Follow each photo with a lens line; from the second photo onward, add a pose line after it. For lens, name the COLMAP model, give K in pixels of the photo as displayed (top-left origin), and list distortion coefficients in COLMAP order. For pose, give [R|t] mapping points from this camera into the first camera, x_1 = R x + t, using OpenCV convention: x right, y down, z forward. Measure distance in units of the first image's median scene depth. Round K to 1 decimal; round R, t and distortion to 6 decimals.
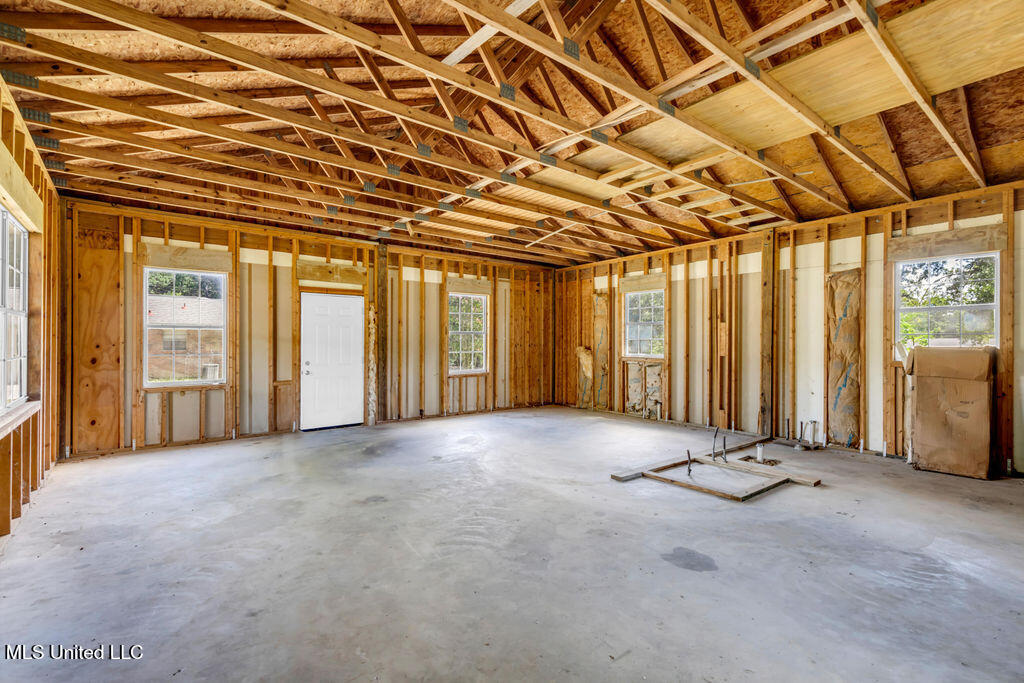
lens RADIAL K [[462.0, 0, 513.6], [0, 462.0, 339.5], [0, 0, 1]] dist [0.009904, -0.001851]
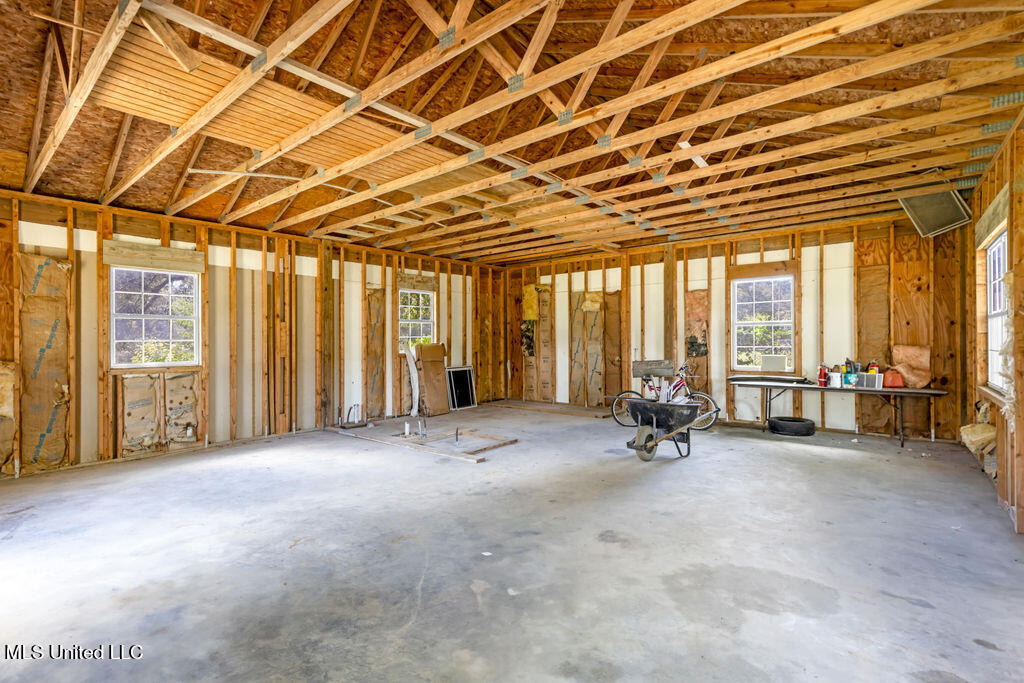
lens RADIAL K [[462.0, 0, 514.9], [0, 462.0, 339.9], [0, 0, 1]] dist [0.009904, -0.001851]
pose [[-0.200185, -0.001956, 0.979756, -0.665281], [0.004036, 0.999988, 0.002821, -0.000930], [-0.979750, 0.004519, -0.200174, 0.833268]]
